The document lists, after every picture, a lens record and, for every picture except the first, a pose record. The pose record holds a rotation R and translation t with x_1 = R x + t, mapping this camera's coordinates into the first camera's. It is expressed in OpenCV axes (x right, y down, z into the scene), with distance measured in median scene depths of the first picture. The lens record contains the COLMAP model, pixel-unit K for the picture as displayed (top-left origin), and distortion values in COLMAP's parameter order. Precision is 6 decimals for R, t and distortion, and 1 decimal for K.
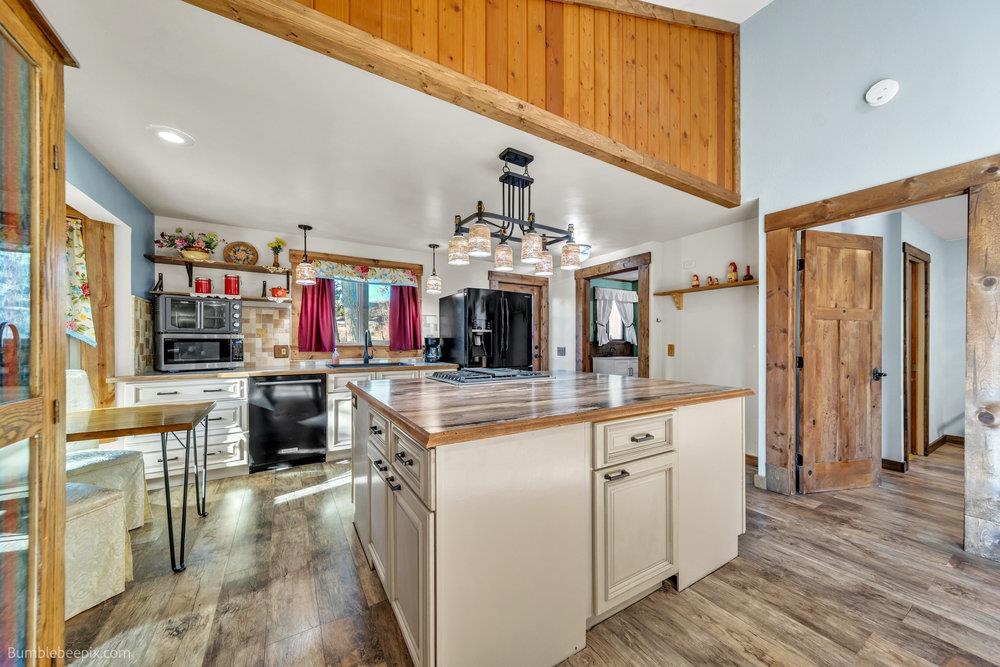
lens RADIAL K [[346.9, 0, 493.3], [0, 346.9, 345.7], [0, 0, 1]] dist [0.005563, -0.000026]
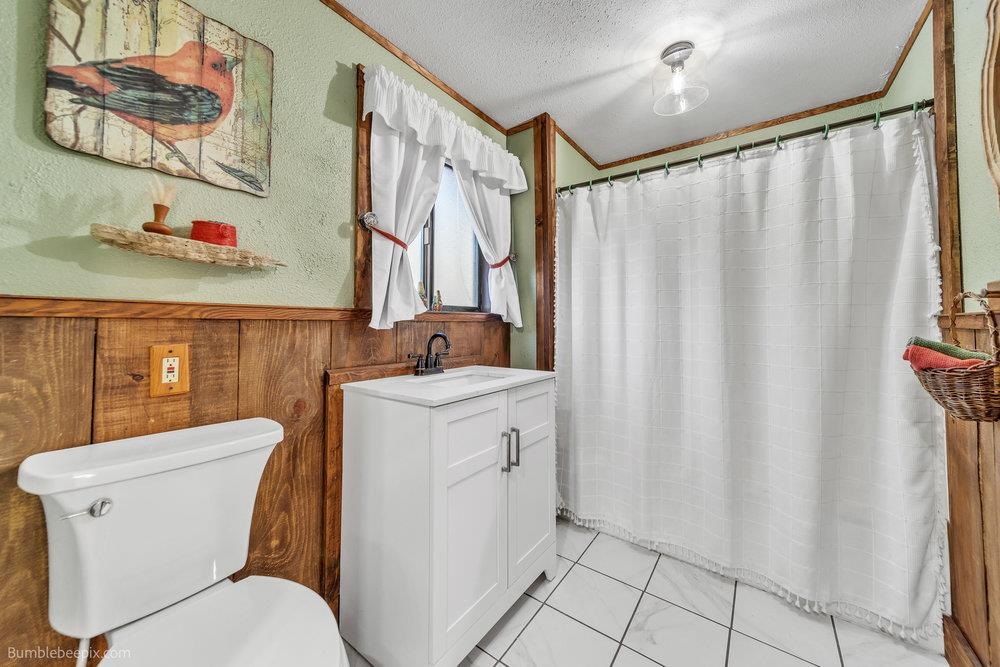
lens RADIAL K [[358.6, 0, 501.5], [0, 358.6, 316.1], [0, 0, 1]] dist [0.000643, -0.000002]
pose [[0.917897, 0.015523, 0.396515, 0.590678], [-0.003069, 0.999482, -0.032024, -0.000486], [-0.396807, 0.028178, 0.917470, 1.558968]]
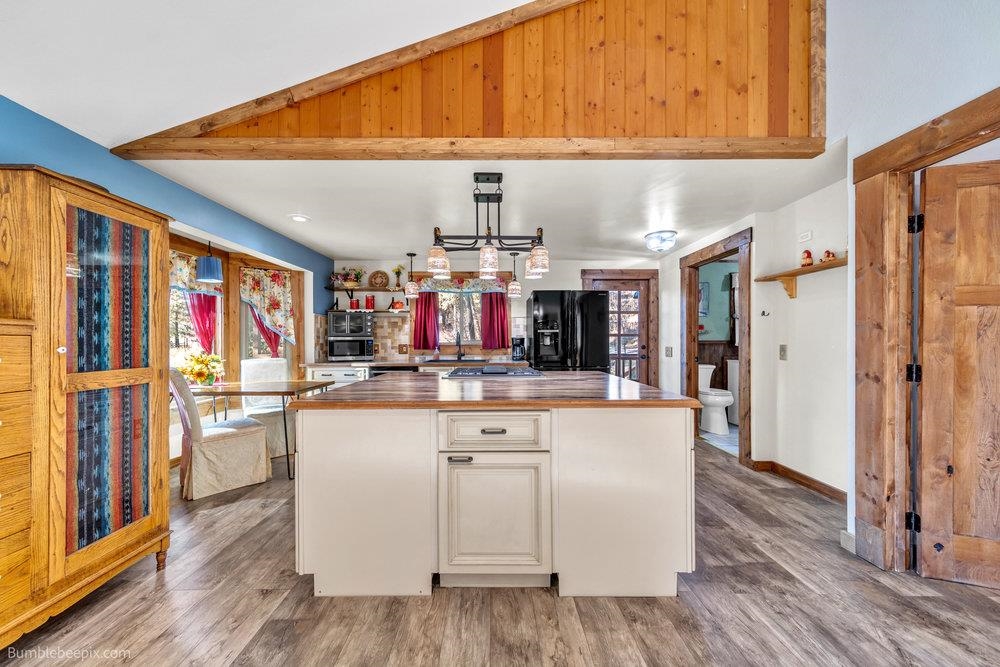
lens RADIAL K [[346.9, 0, 493.3], [0, 346.9, 345.7], [0, 0, 1]] dist [0.005563, -0.000026]
pose [[0.861799, 0.004368, -0.507232, 0.465314], [-0.002135, 0.999985, 0.004985, -0.004916], [0.507246, -0.003213, 0.861795, 0.030092]]
